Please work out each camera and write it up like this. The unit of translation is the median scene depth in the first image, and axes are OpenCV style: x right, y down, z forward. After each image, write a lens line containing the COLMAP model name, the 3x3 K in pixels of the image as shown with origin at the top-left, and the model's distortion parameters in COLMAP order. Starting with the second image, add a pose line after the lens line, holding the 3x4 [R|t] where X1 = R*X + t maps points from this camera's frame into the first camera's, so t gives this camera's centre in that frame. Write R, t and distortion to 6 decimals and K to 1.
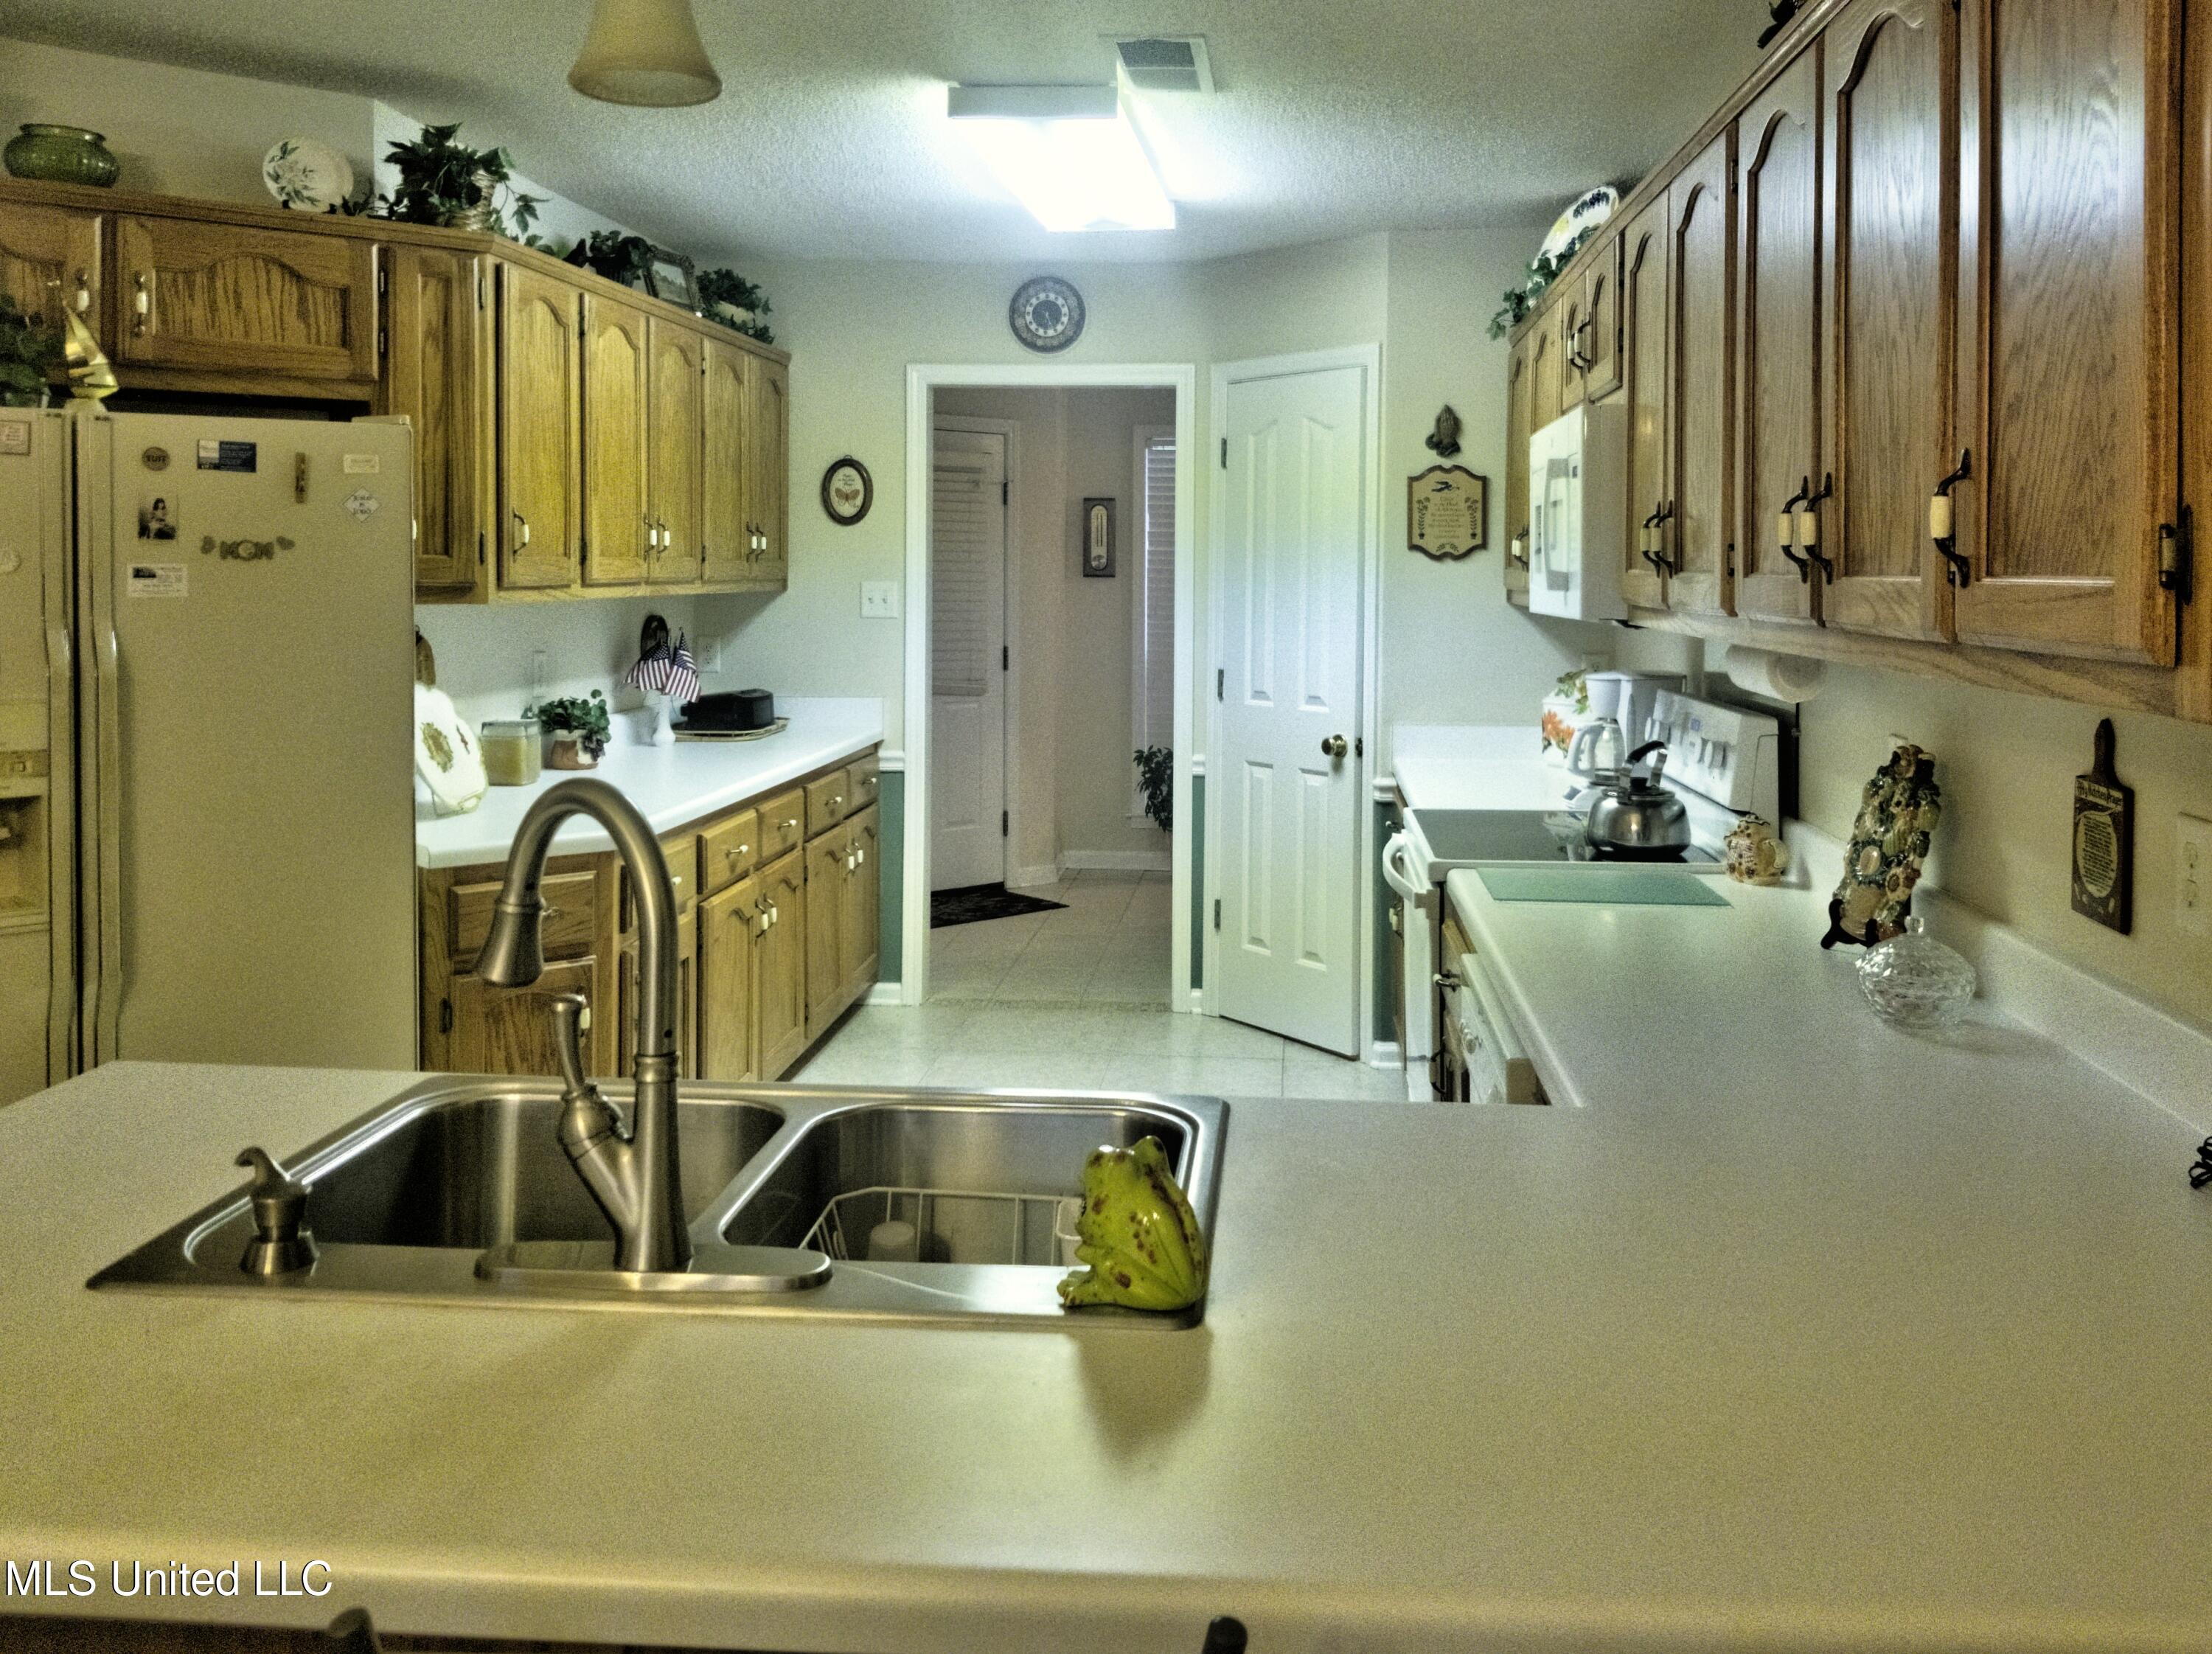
lens RADIAL K [[2309.9, 0, 1106.1], [0, 2309.9, 825.9], [0, 0, 1]] dist [0.020489, 0.000000]
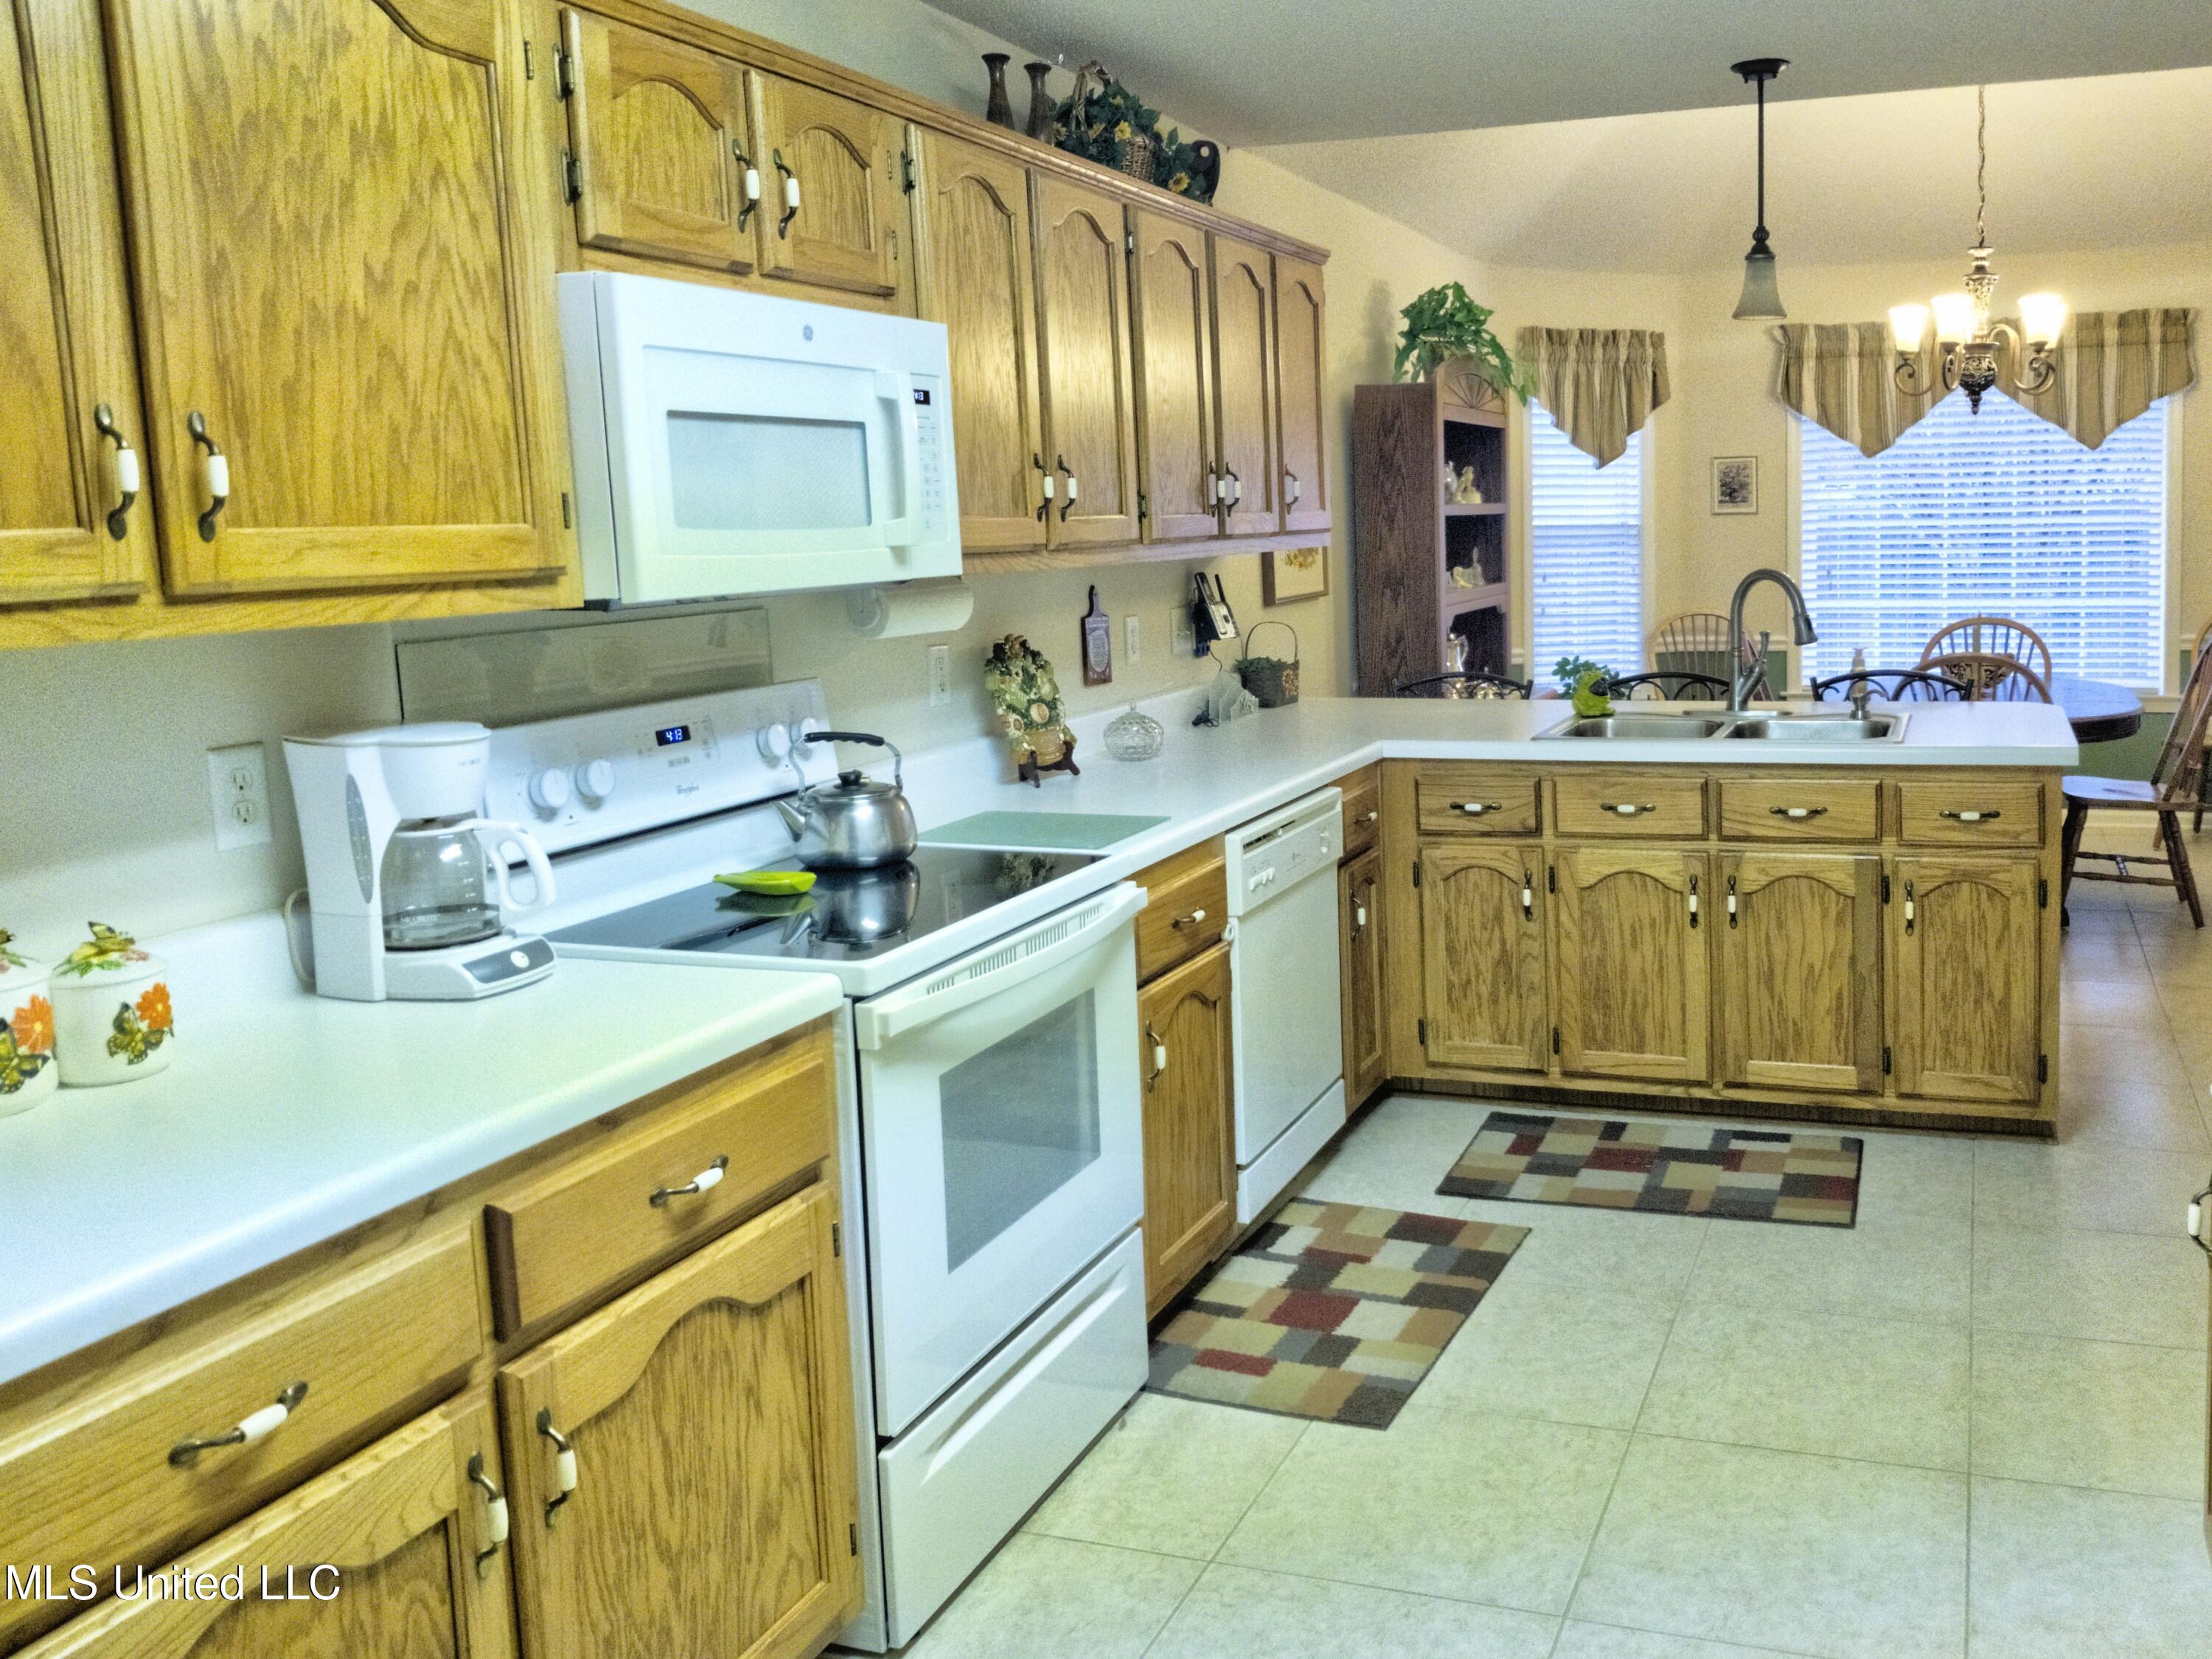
lens RADIAL K [[2309.8, 0, 1107.3], [0, 2309.8, 831.9], [0, 0, 1]] dist [0.020489, 0.000000]
pose [[0.960142, 0.012843, -0.279216, 0.038309], [-0.006134, 0.999671, 0.024887, -0.066441], [0.279444, -0.022182, 0.959906, 0.585517]]
